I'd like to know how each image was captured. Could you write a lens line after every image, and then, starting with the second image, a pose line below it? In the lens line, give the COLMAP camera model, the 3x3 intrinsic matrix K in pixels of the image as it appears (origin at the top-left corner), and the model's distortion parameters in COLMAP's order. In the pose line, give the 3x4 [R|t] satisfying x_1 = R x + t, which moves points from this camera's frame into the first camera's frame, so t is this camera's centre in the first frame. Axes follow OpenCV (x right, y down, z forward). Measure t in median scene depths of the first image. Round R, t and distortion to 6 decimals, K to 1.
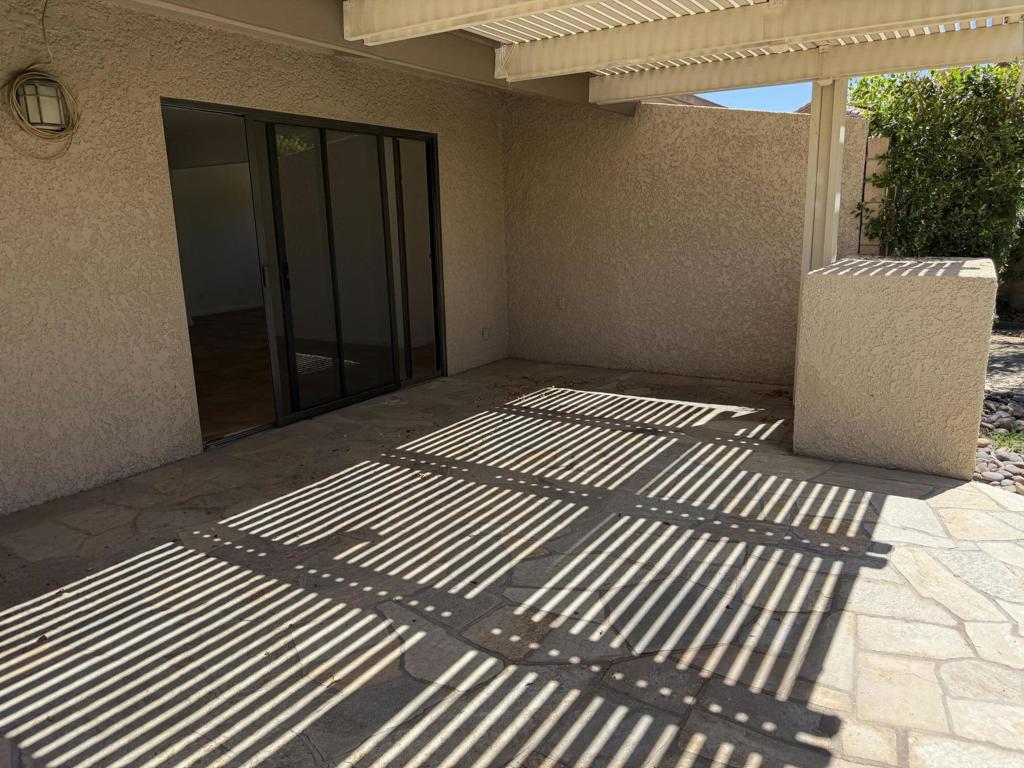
lens RADIAL K [[721.1, 0, 512.3], [0, 721.1, 386.9], [0, 0, 1]] dist [0.056268, -0.080351]
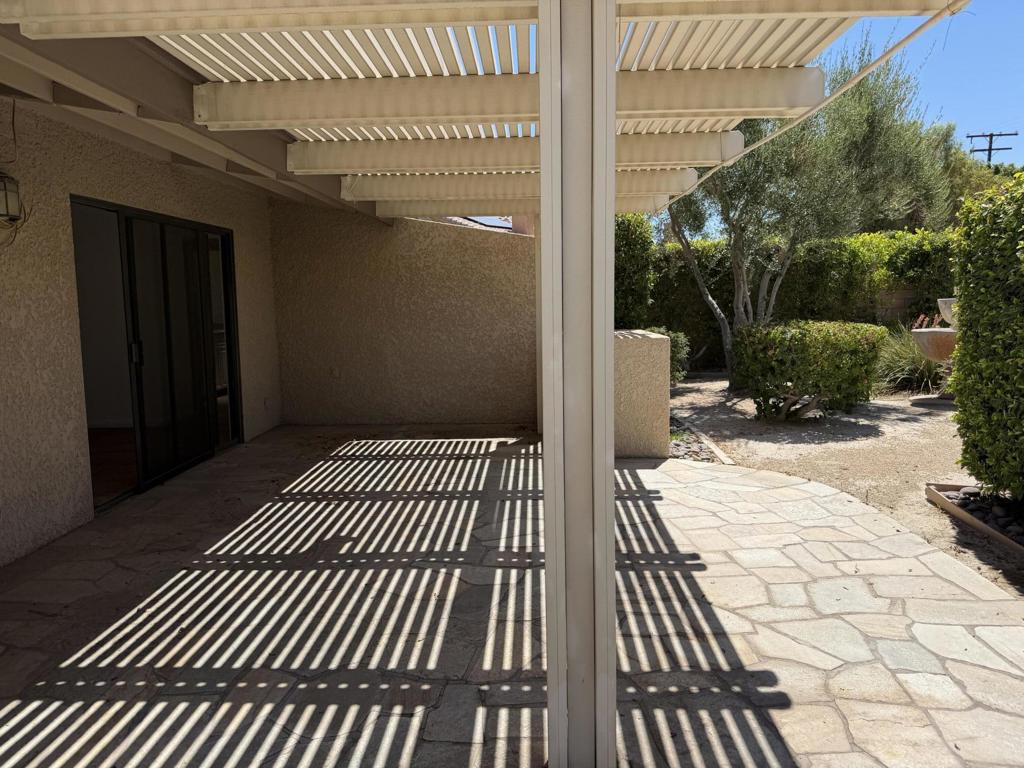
lens RADIAL K [[721.1, 0, 504.9], [0, 721.1, 378.7], [0, 0, 1]] dist [0.056268, -0.080351]
pose [[0.862692, -0.045329, 0.503693, -0.494277], [0.109156, 0.989188, -0.097935, 0.065730], [-0.493808, 0.139469, 0.858313, -0.253072]]
